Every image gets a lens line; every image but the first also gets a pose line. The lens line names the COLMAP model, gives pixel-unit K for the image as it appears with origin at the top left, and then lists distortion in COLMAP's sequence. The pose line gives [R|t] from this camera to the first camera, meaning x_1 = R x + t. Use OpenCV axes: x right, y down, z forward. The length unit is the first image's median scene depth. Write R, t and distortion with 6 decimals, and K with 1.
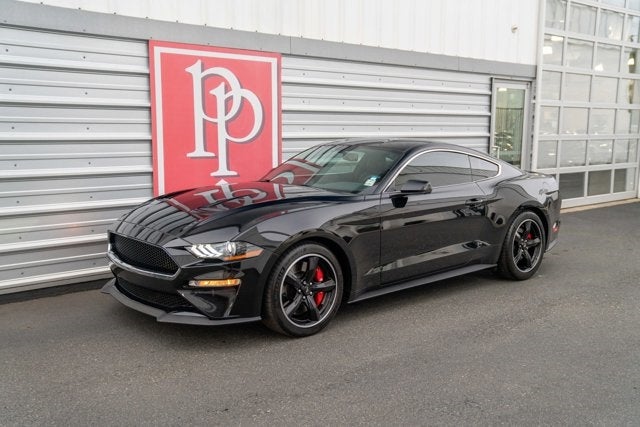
lens RADIAL K [[640.2, 0, 303.3], [0, 640.2, 220.9], [0, 0, 1]] dist [-0.023880, 0.210705]
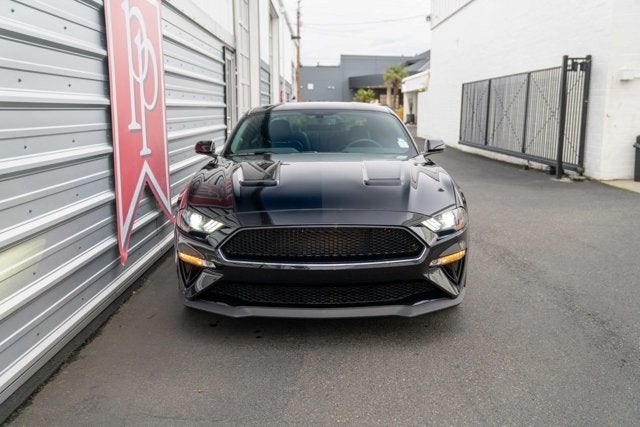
lens RADIAL K [[669.3, 0, 320.0], [0, 669.3, 213.5], [0, 0, 1]] dist [0.072223, 0.026396]
pose [[0.635668, -0.129288, 0.761059, -0.618327], [0.122961, 0.990246, 0.065520, -0.029733], [-0.762107, 0.051932, 0.645366, 0.344815]]
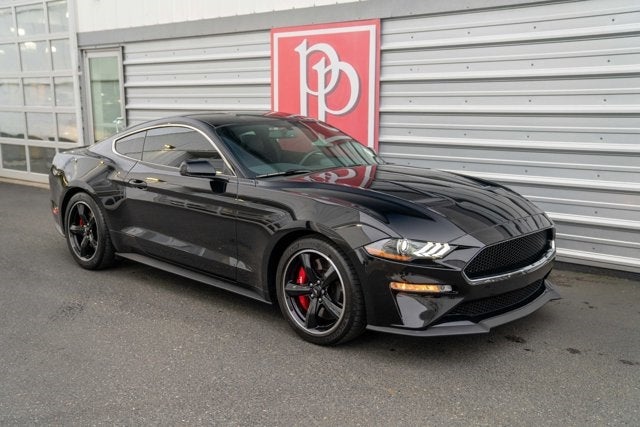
lens RADIAL K [[616.2, 0, 320.6], [0, 616.2, 231.5], [0, 0, 1]] dist [0.000125, 0.018764]
pose [[0.218795, 0.198060, -0.955459, 0.912036], [-0.141122, 0.975312, 0.169859, -0.107418], [0.965512, 0.097672, 0.241344, 0.777063]]
